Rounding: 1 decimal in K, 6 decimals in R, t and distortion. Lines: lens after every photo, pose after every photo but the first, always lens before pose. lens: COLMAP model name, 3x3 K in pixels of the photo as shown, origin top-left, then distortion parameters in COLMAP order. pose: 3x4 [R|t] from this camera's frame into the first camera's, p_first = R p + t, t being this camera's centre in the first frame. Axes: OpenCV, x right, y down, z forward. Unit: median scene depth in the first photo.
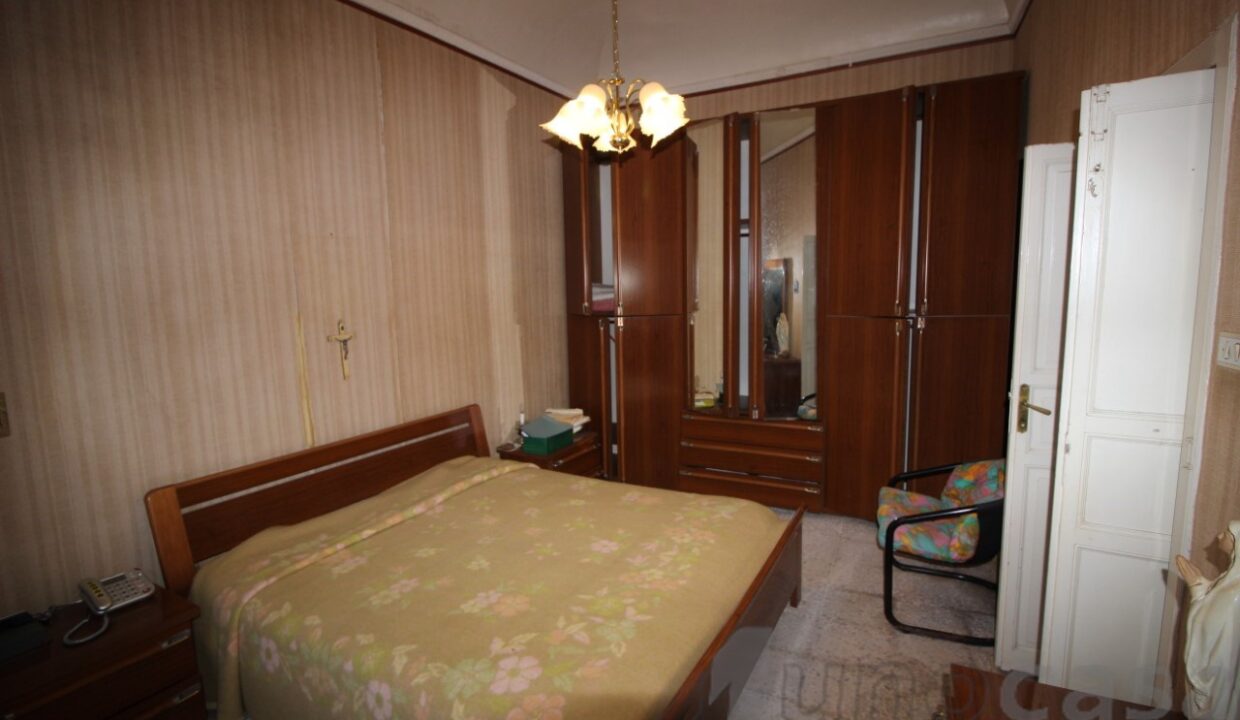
lens RADIAL K [[576.3, 0, 627.7], [0, 576.3, 357.7], [0, 0, 1]] dist [-0.011592, -0.005993]
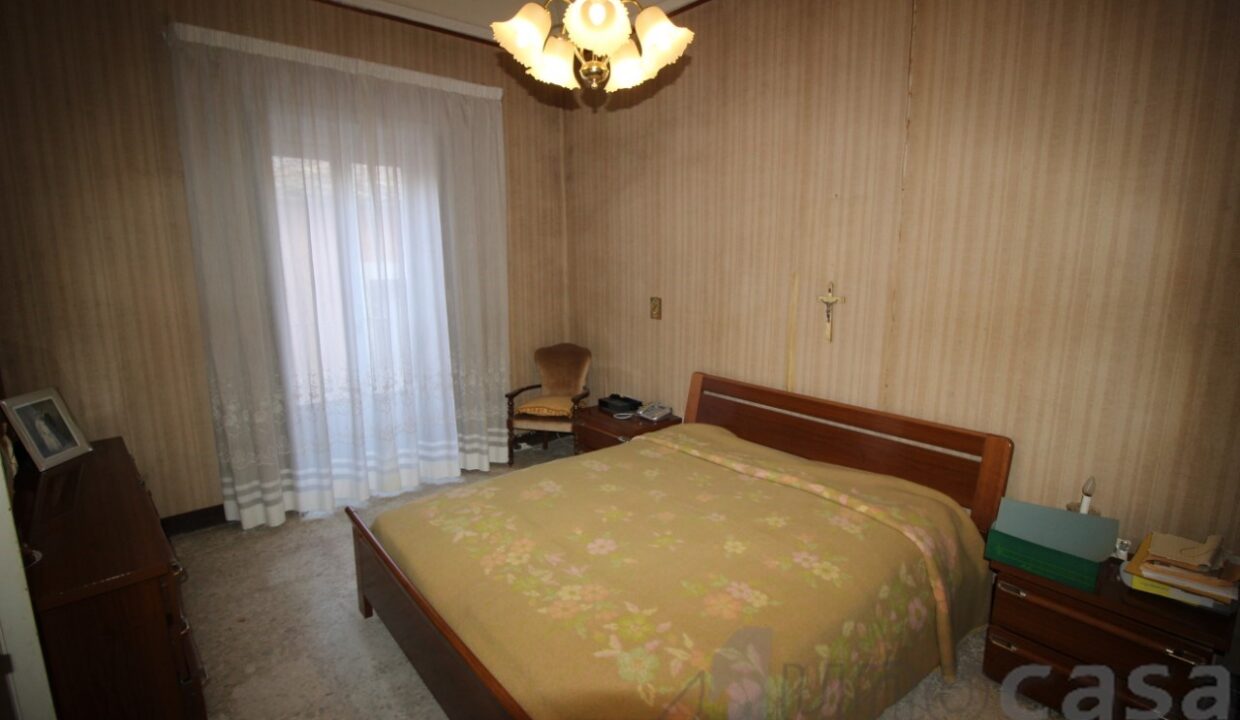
lens RADIAL K [[576.3, 0, 628.2], [0, 576.3, 360.3], [0, 0, 1]] dist [-0.011592, -0.005993]
pose [[-0.350143, 0.194275, -0.916328, 0.636979], [-0.110875, 0.962782, 0.246491, -0.159591], [0.930111, 0.187905, -0.315571, 1.133198]]
